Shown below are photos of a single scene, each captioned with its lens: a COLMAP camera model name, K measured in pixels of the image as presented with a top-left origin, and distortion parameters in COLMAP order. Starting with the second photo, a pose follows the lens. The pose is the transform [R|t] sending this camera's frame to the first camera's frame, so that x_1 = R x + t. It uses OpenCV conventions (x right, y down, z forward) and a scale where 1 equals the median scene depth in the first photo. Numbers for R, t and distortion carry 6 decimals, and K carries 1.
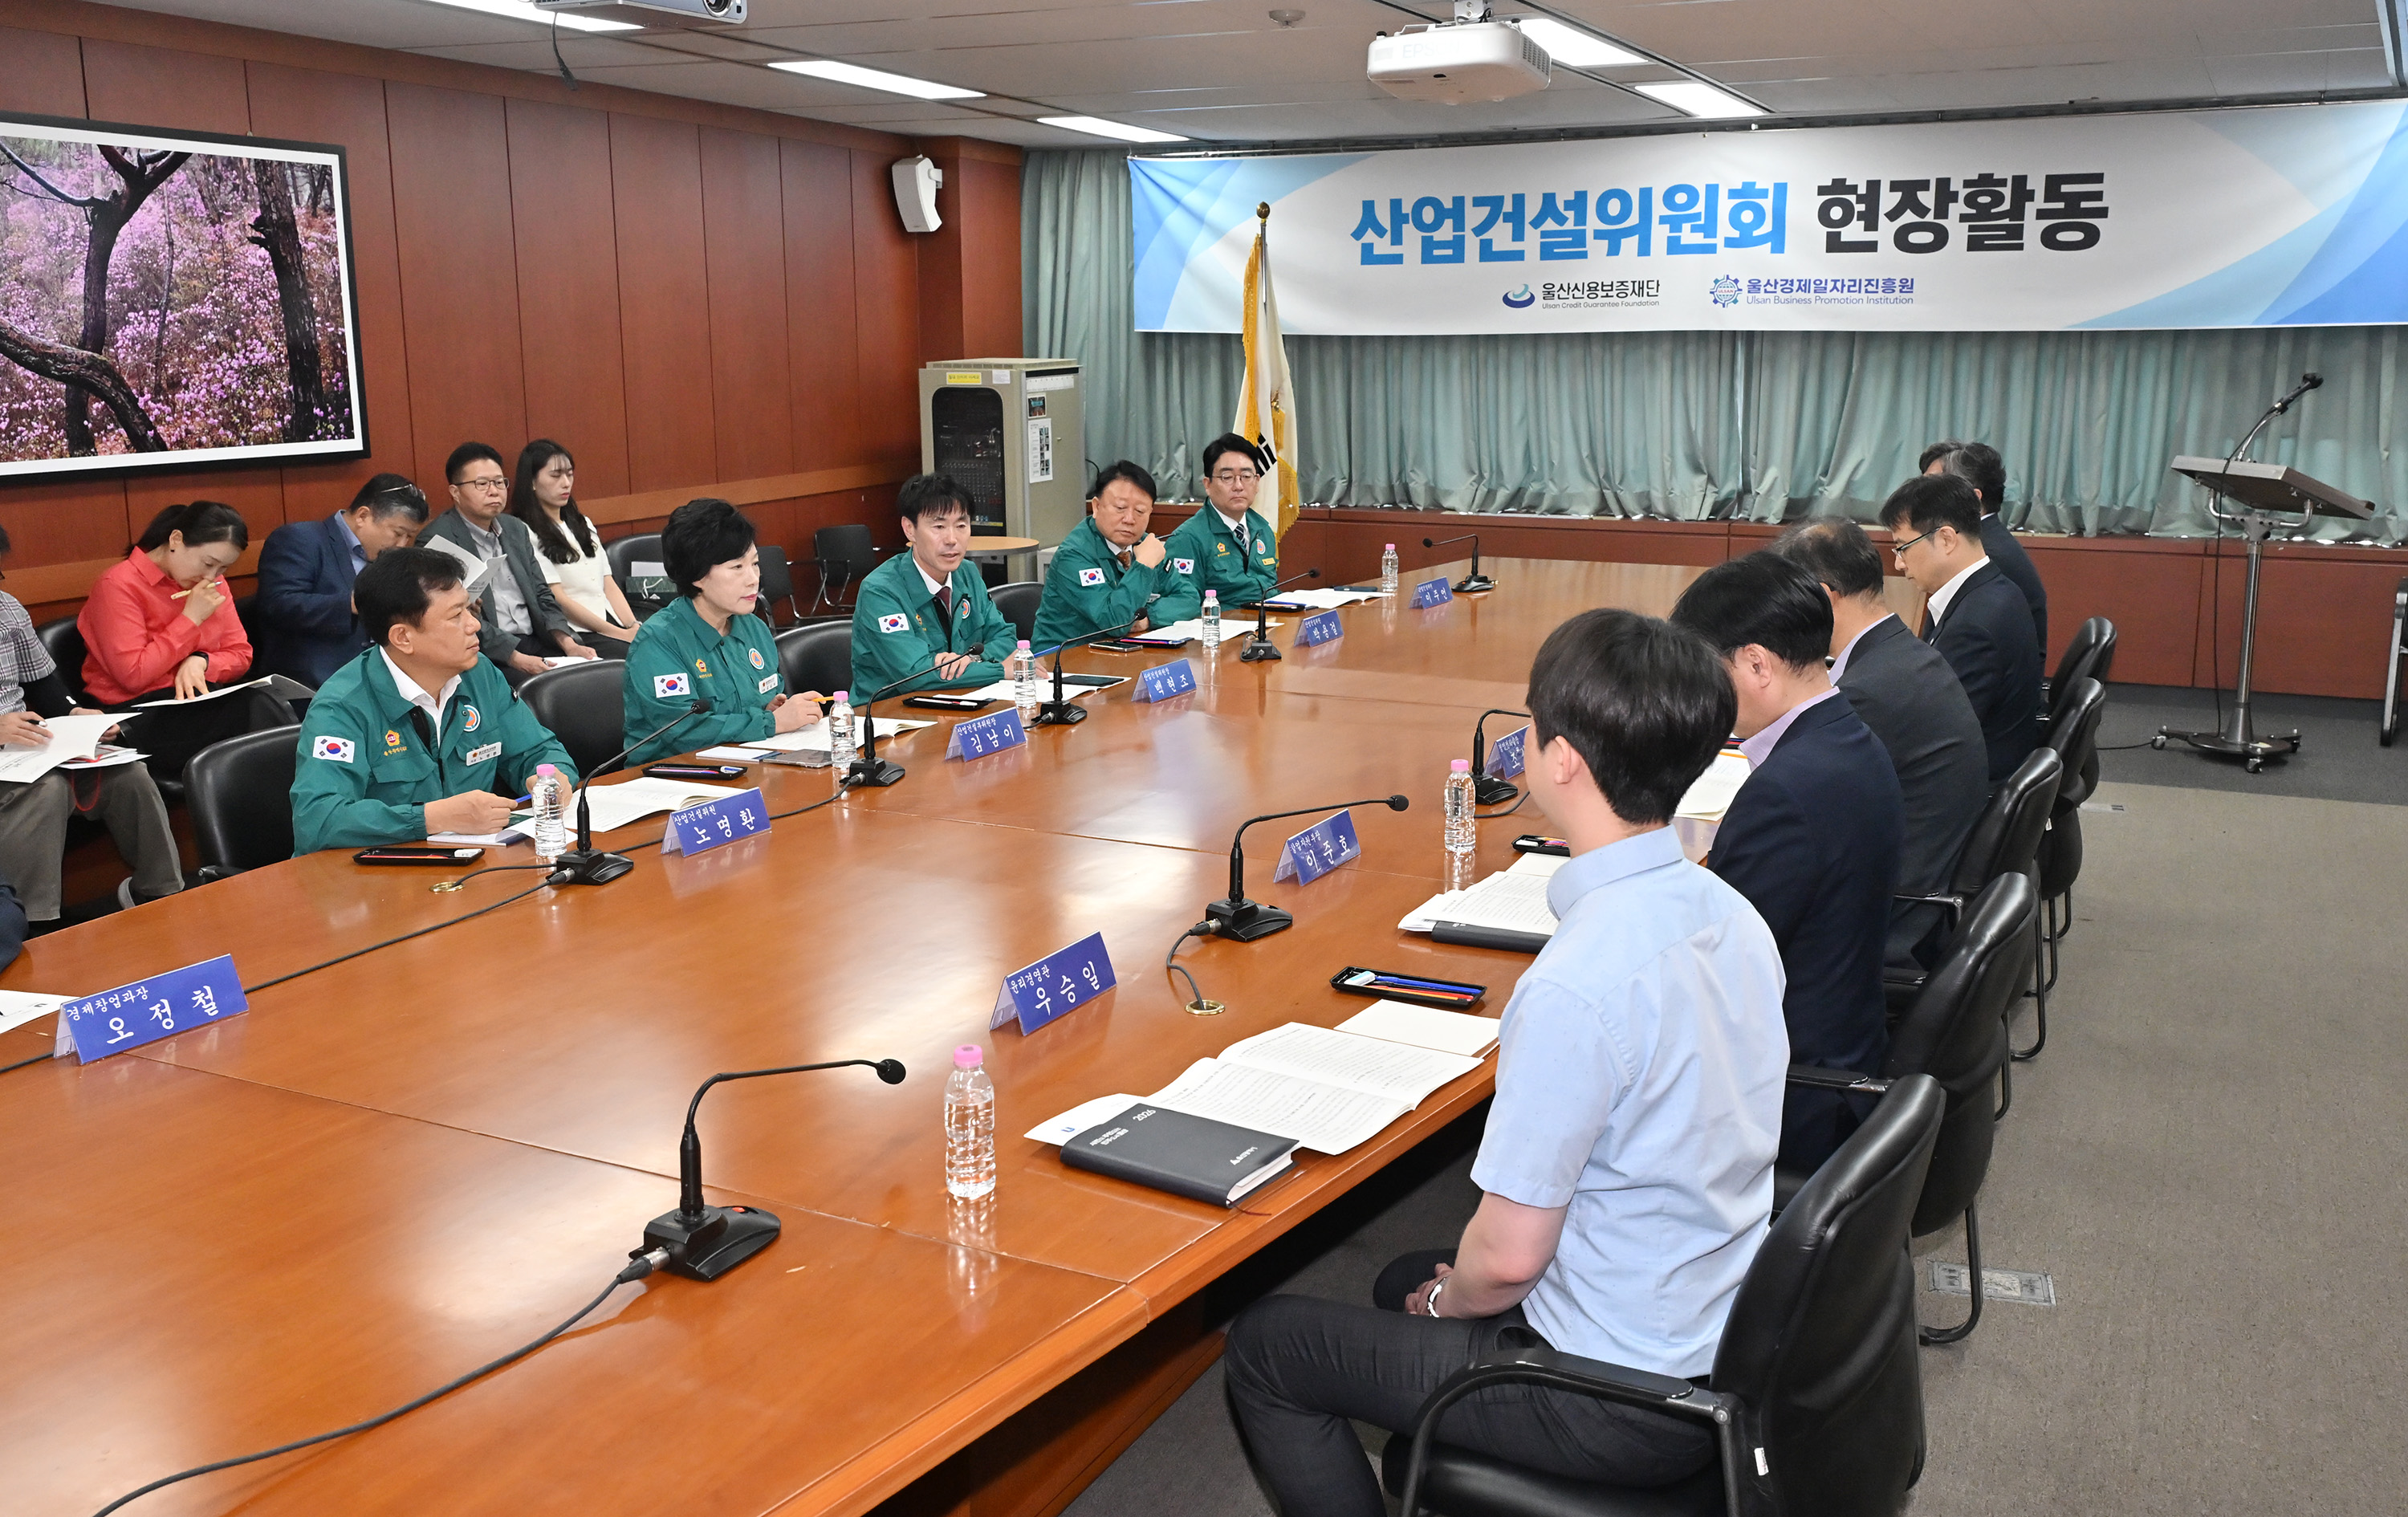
lens RADIAL K [[1964.0, 0, 1204.0], [0, 1964.0, 758.5], [0, 0, 1]] dist [0.000718, 0.000463]
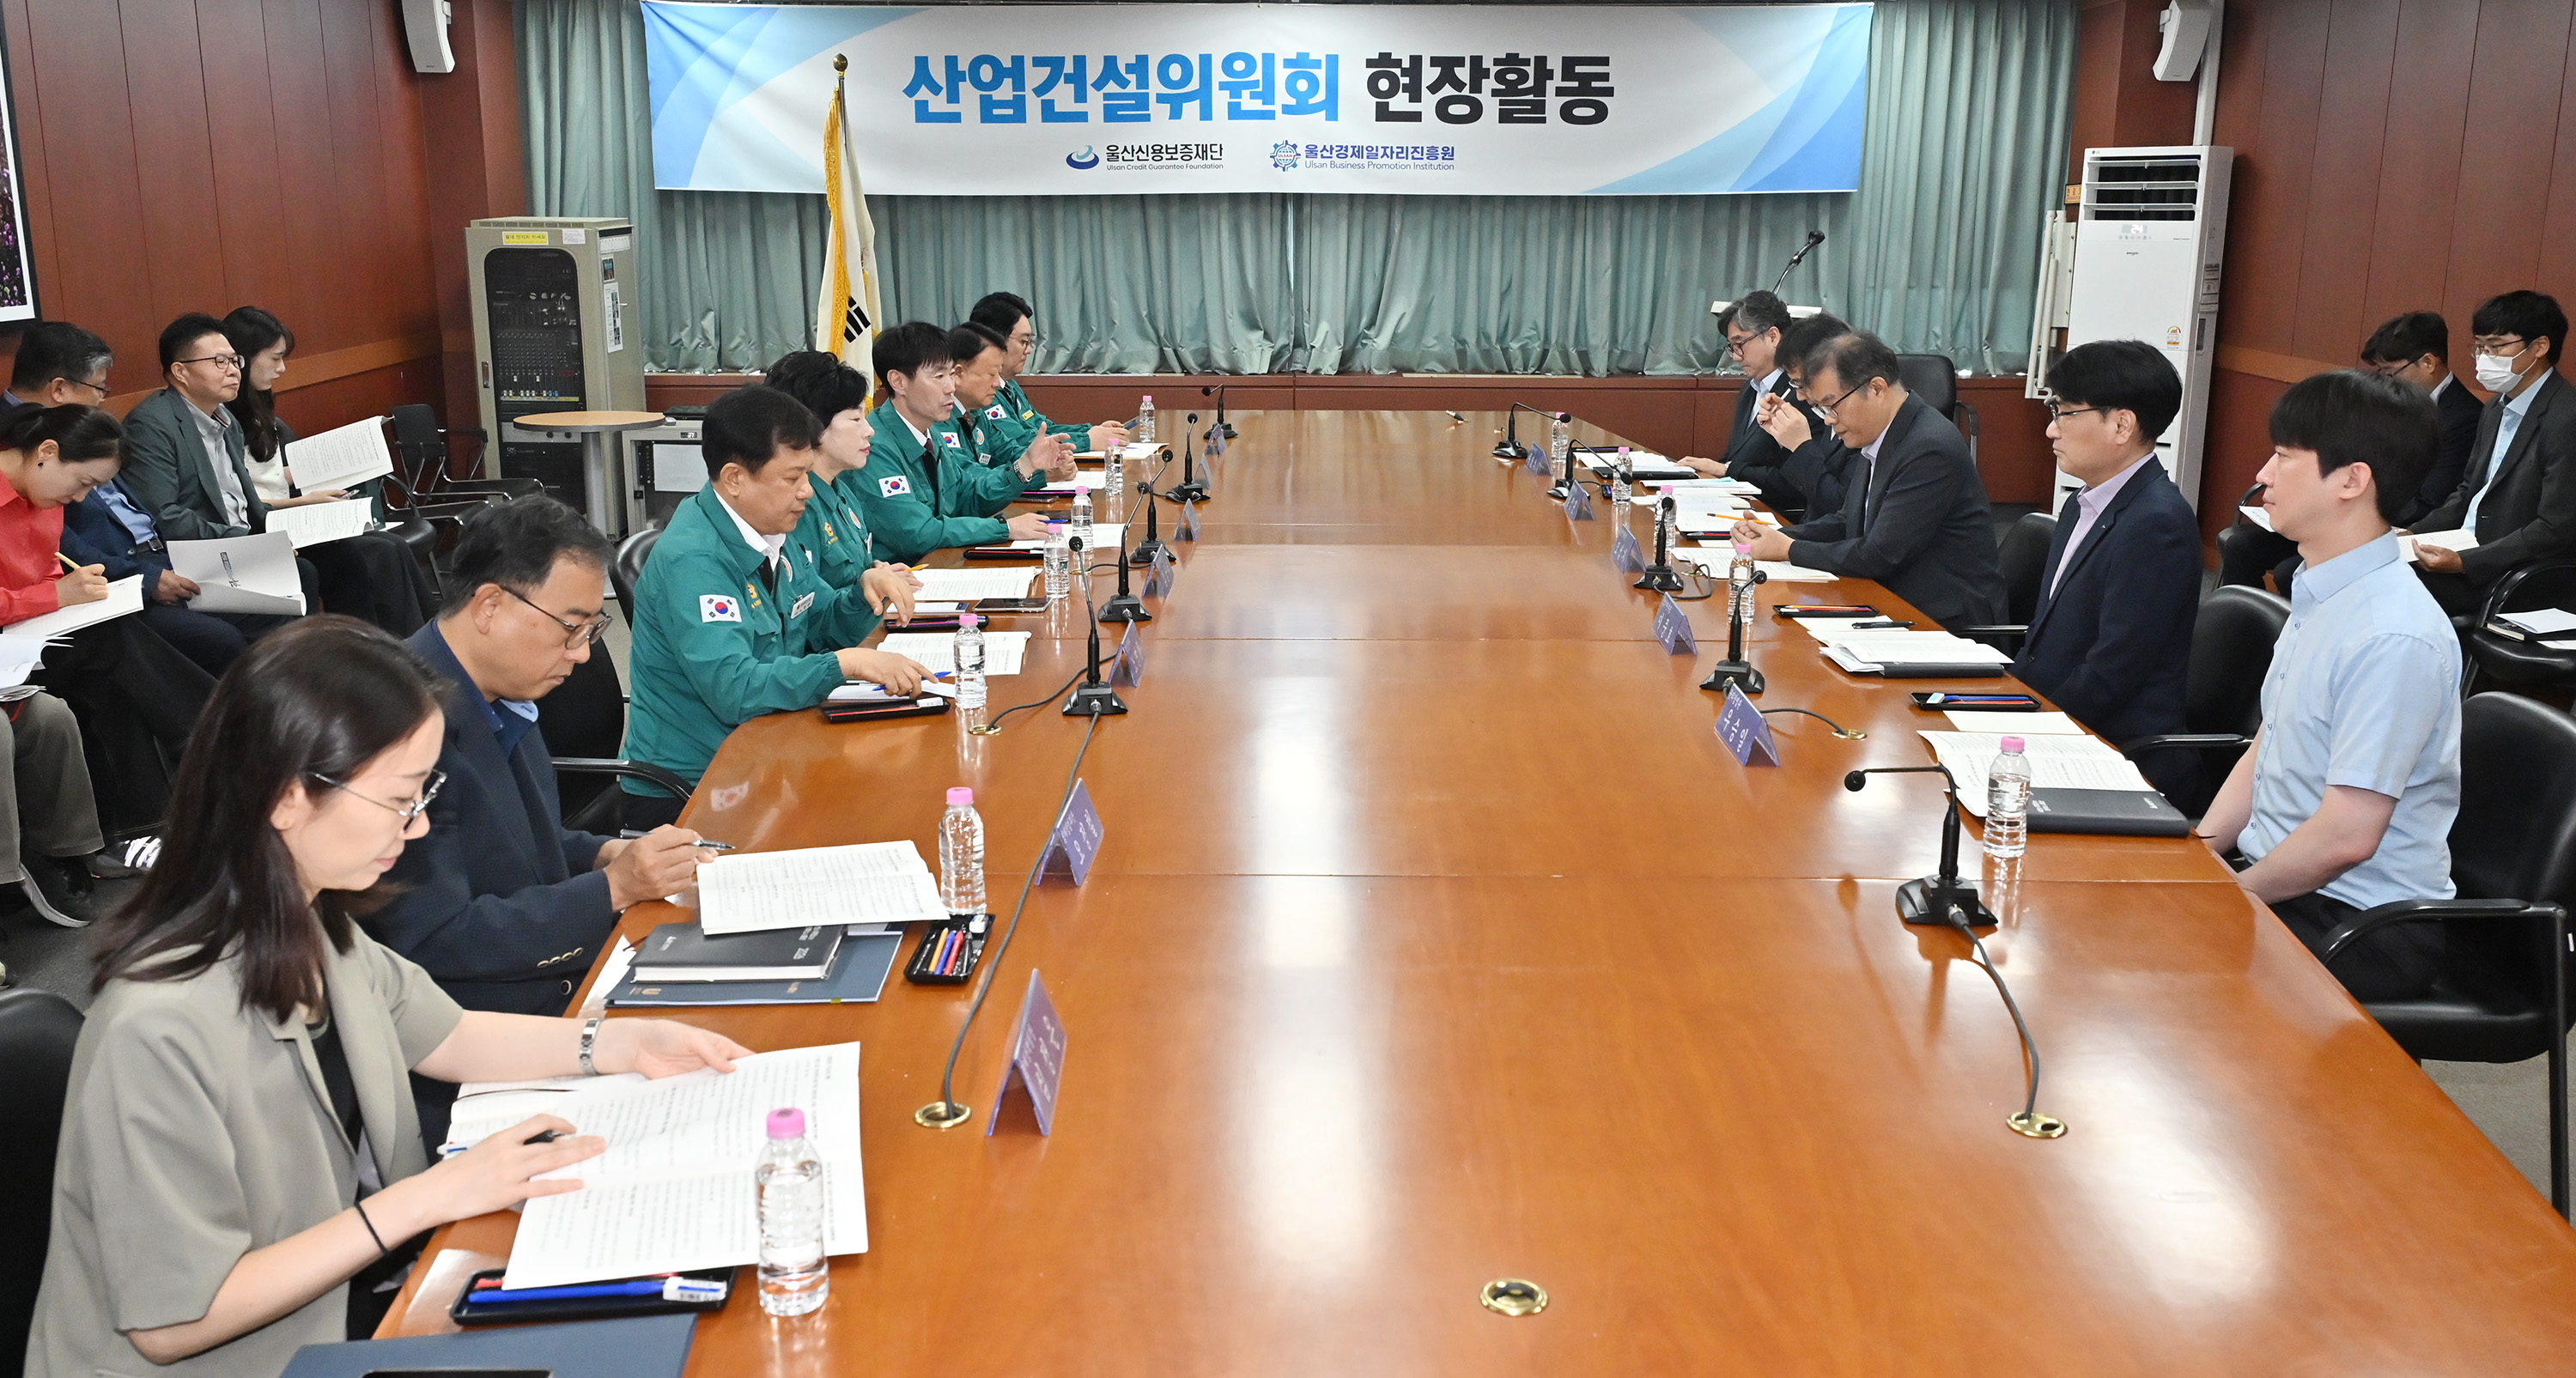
lens RADIAL K [[2057.3, 0, 1288.0], [0, 2057.3, 689.0], [0, 0, 1]] dist [0.003376, 0.000138]
pose [[0.901055, -0.093153, 0.423582, -0.228820], [0.085289, 0.995649, 0.037533, 0.007210], [-0.425236, 0.002307, 0.905080, -0.005313]]
